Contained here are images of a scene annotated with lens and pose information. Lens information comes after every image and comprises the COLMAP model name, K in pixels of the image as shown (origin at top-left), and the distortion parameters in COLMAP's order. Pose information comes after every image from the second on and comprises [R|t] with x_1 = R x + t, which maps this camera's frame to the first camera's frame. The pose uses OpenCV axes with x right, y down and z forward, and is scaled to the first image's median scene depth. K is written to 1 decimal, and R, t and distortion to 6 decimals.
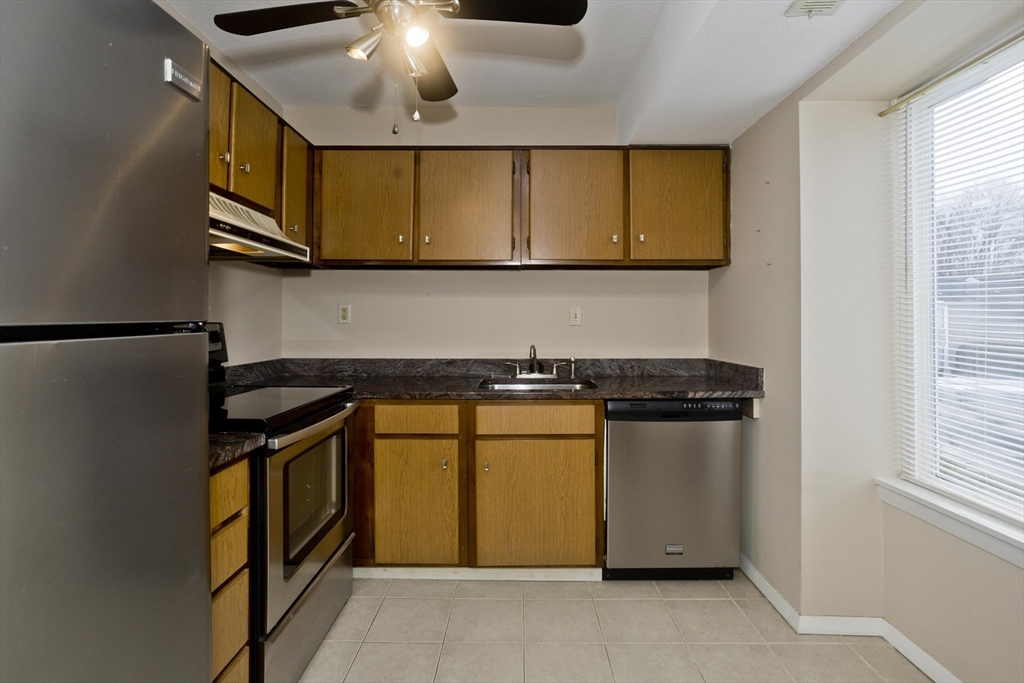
lens RADIAL K [[509.8, 0, 511.7], [0, 509.8, 328.3], [0, 0, 1]] dist [-0.049543, 0.031713]
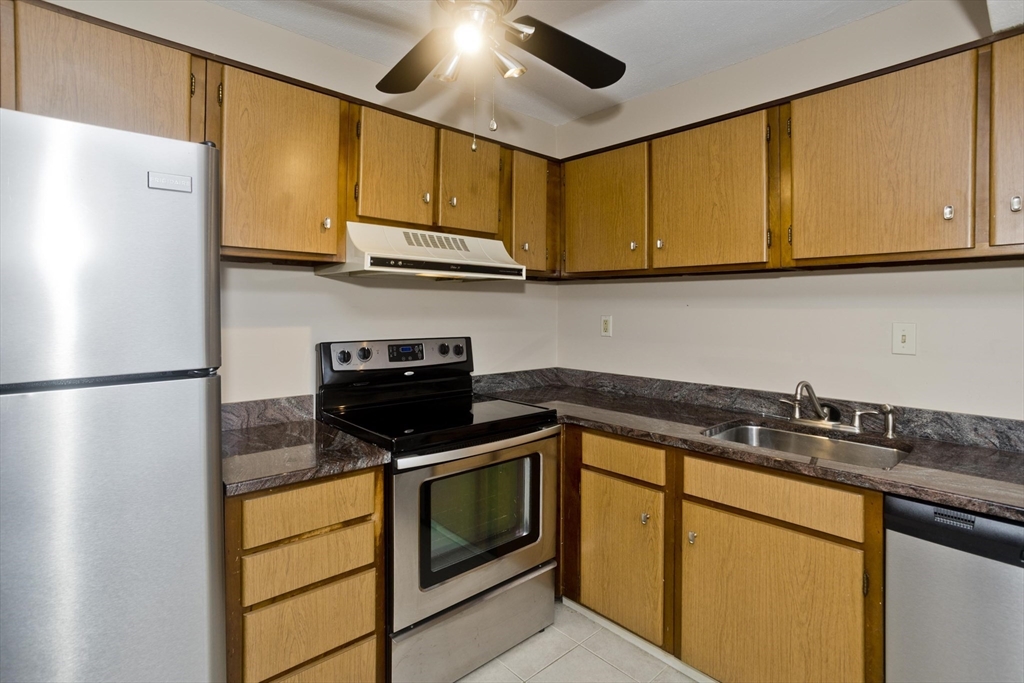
lens RADIAL K [[506.8, 0, 493.9], [0, 506.8, 318.7], [0, 0, 1]] dist [-0.051460, 0.030083]
pose [[0.675192, 0.012583, -0.737535, 0.289715], [-0.012796, 0.999904, 0.005345, -0.056669], [0.737531, 0.005829, 0.675288, 0.260164]]
